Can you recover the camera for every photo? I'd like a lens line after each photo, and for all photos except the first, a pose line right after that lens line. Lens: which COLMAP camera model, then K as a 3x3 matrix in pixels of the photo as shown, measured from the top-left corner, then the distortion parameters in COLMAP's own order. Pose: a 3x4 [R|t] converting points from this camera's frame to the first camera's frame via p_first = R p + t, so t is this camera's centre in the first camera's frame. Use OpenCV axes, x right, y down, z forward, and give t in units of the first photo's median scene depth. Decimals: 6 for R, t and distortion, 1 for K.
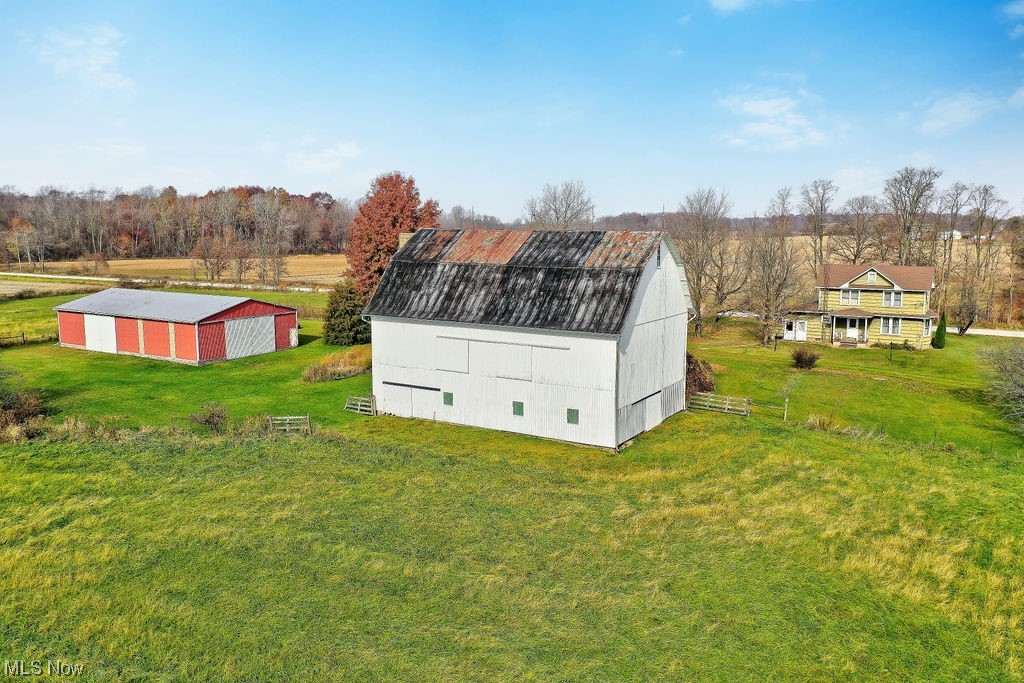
lens RADIAL K [[813.0, 0, 512.0], [0, 813.0, 341.5], [0, 0, 1]] dist [0.015165, 0.005381]
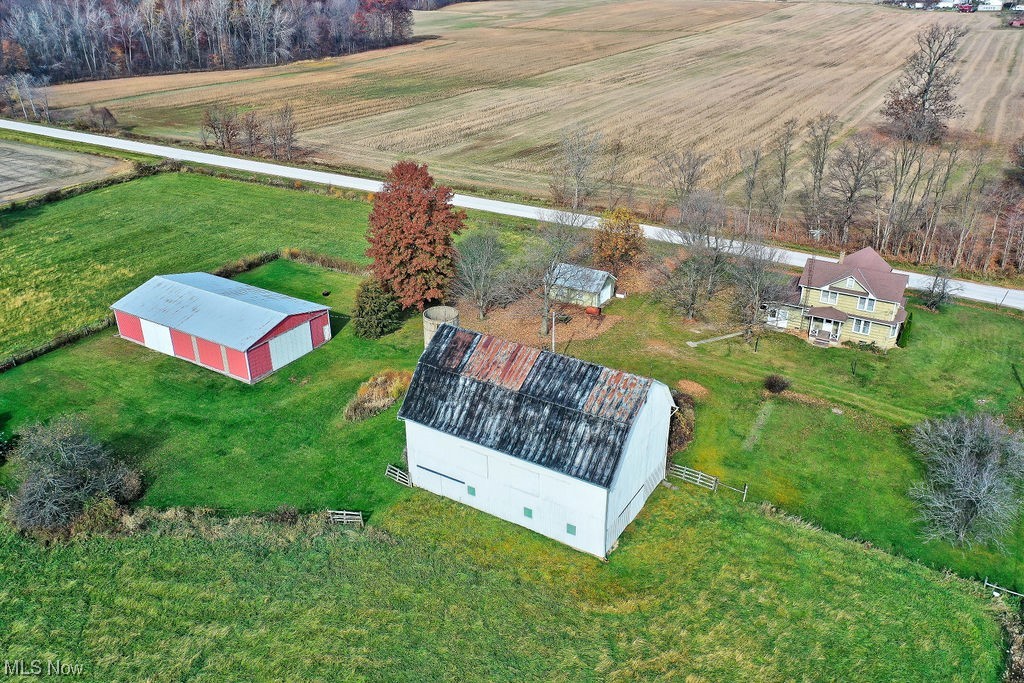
lens RADIAL K [[813.0, 0, 512.0], [0, 813.0, 341.5], [0, 0, 1]] dist [0.015165, 0.005381]
pose [[0.999948, -0.002502, -0.009885, -0.003775], [0.005399, 0.952300, 0.305115, -0.505869], [0.008650, -0.305152, 0.952264, -0.104562]]
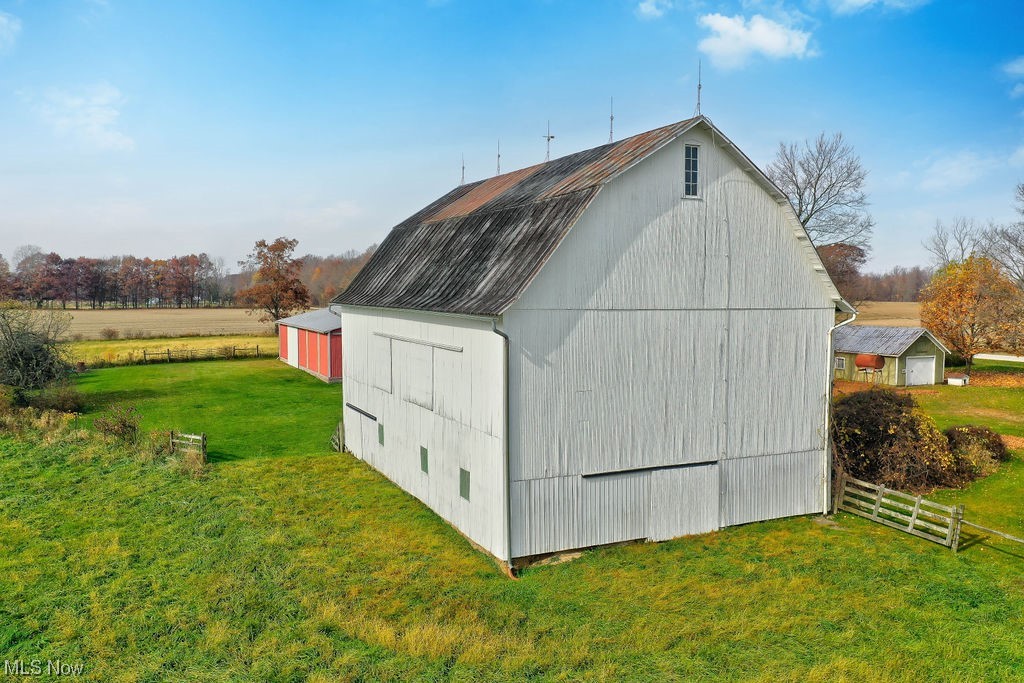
lens RADIAL K [[813.0, 0, 512.0], [0, 813.0, 341.5], [0, 0, 1]] dist [0.015165, 0.005381]
pose [[0.834753, 0.035665, -0.549468, 0.331069], [-0.079190, 0.995302, -0.055702, 0.025713], [0.544900, 0.090009, 0.833656, 0.514047]]
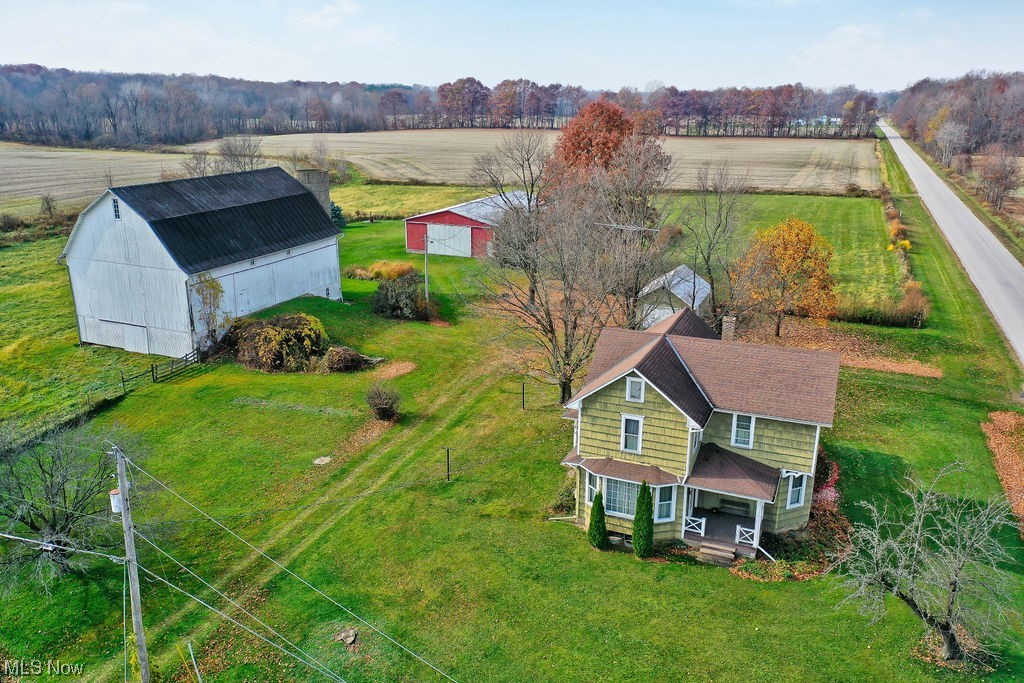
lens RADIAL K [[787.0, 0, 512.0], [0, 787.0, 341.5], [0, 0, 1]] dist [0.056219, 0.002213]
pose [[0.138722, 0.297914, -0.944459, 1.303729], [-0.146919, 0.949318, 0.277867, -0.305976], [0.979373, 0.100212, 0.175461, 1.278900]]
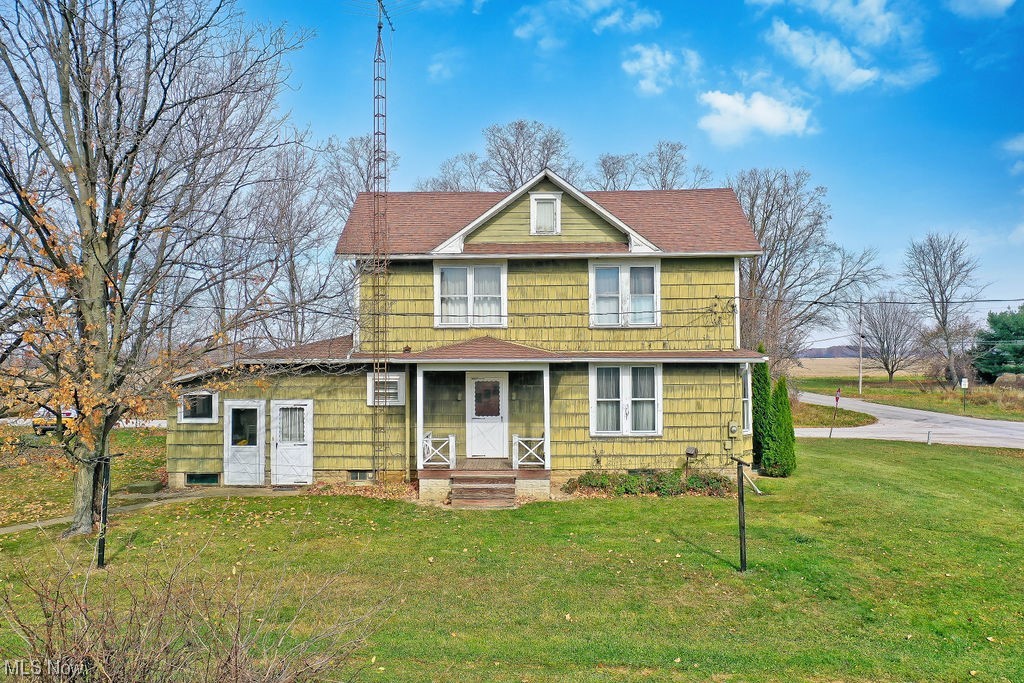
lens RADIAL K [[813.0, 0, 512.0], [0, 813.0, 341.5], [0, 0, 1]] dist [0.015165, 0.005381]
pose [[0.869446, 0.008415, 0.493956, 0.456611], [0.075008, 0.986015, -0.148824, -0.003336], [-0.488301, 0.166445, 0.856655, 1.180868]]
